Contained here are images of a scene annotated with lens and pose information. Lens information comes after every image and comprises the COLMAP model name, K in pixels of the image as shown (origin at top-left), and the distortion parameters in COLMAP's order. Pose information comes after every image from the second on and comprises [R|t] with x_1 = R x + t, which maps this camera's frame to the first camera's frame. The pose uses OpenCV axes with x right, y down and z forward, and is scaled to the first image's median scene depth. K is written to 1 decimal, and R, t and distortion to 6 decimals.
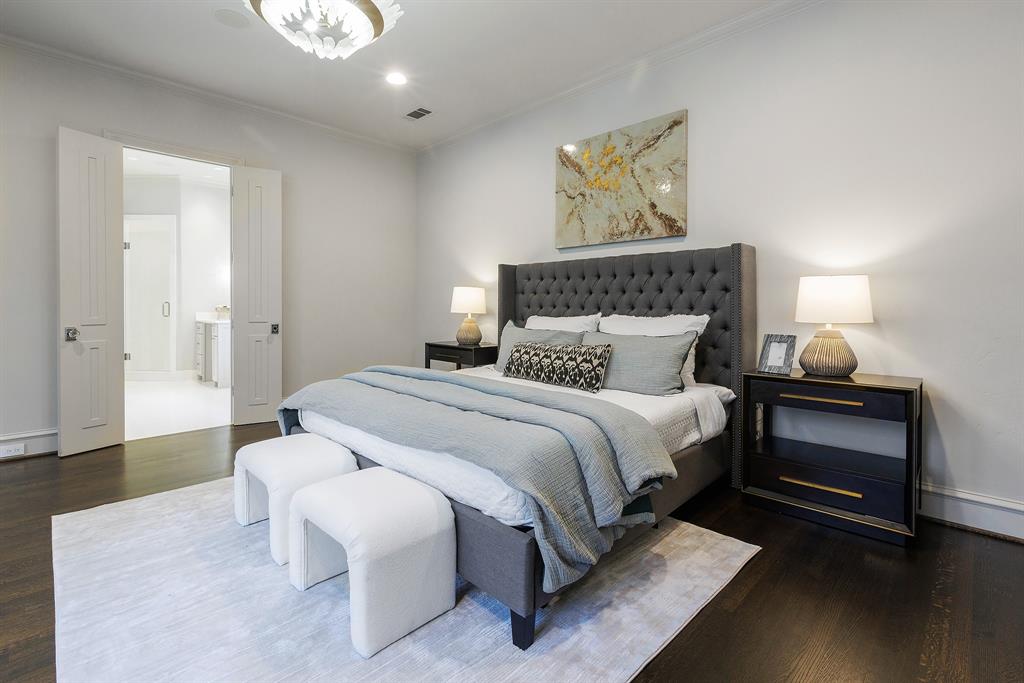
lens RADIAL K [[472.9, 0, 525.5], [0, 472.9, 307.3], [0, 0, 1]] dist [0.001617, 0.000025]
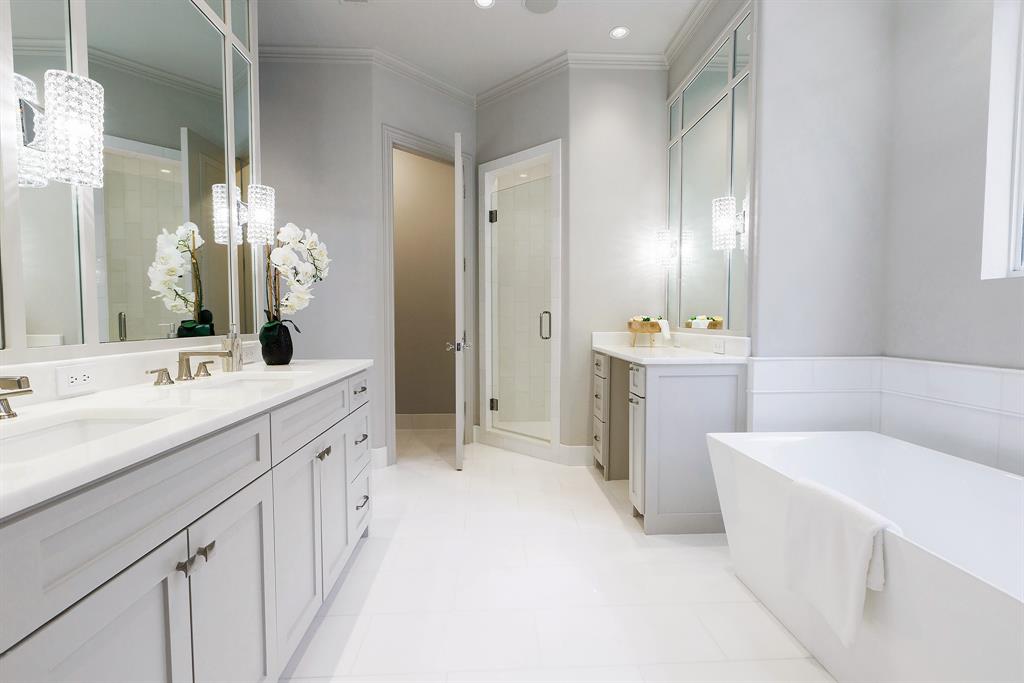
lens RADIAL K [[472.9, 0, 512.4], [0, 472.9, 340.4], [0, 0, 1]] dist [0.001617, 0.000025]
pose [[0.733145, 0.028192, -0.679487, -0.427567], [-0.000752, 0.999173, 0.040644, -0.000274], [0.680072, -0.029287, 0.732561, 0.588360]]
